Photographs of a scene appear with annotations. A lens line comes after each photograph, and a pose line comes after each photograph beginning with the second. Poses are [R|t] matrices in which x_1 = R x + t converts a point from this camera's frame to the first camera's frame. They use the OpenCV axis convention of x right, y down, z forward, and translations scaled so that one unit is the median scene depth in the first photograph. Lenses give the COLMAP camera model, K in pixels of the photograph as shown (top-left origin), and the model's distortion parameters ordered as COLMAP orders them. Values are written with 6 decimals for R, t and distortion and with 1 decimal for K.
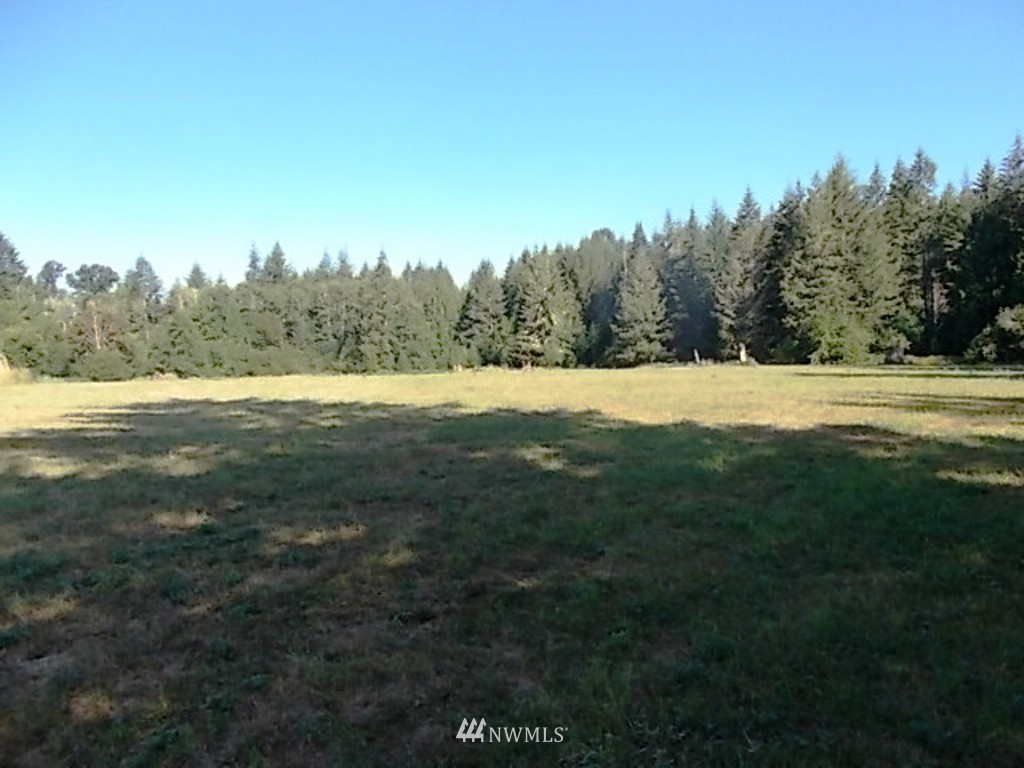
lens RADIAL K [[792.8, 0, 514.9], [0, 792.8, 376.5], [0, 0, 1]] dist [-0.003498, 0.007096]
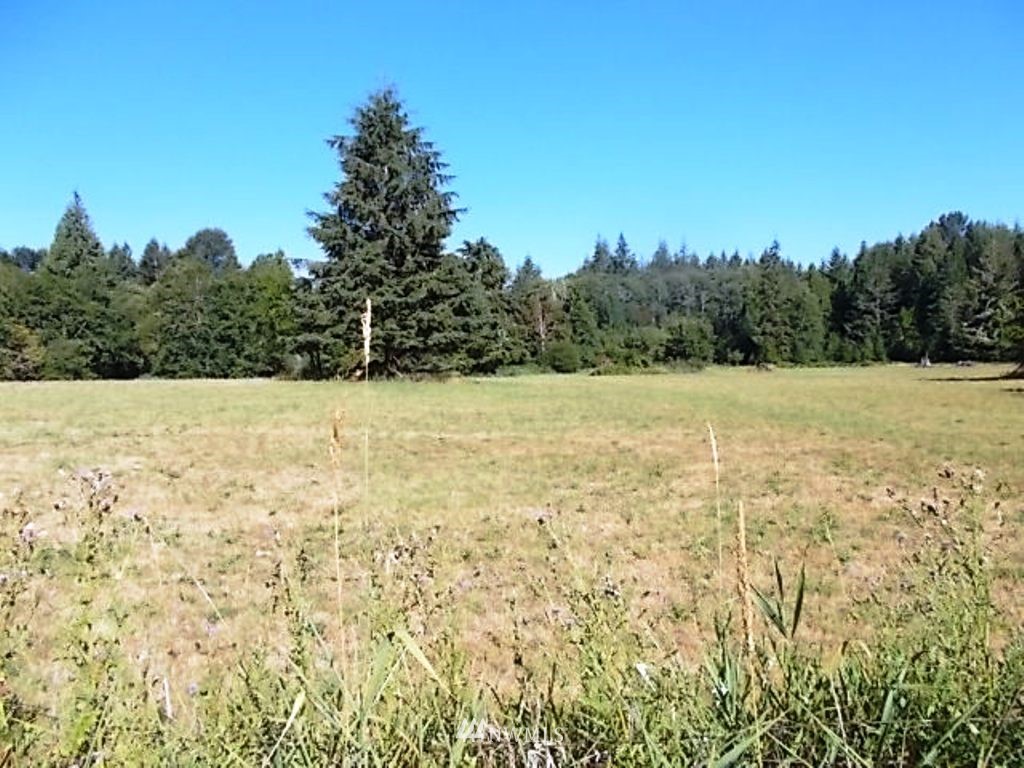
lens RADIAL K [[792.8, 0, 518.6], [0, 792.8, 374.9], [0, 0, 1]] dist [-0.003498, 0.007096]
pose [[0.979498, 0.017427, -0.200700, -0.280378], [-0.014518, 0.999767, 0.015958, -0.002793], [0.200931, -0.012717, 0.979523, -0.027562]]
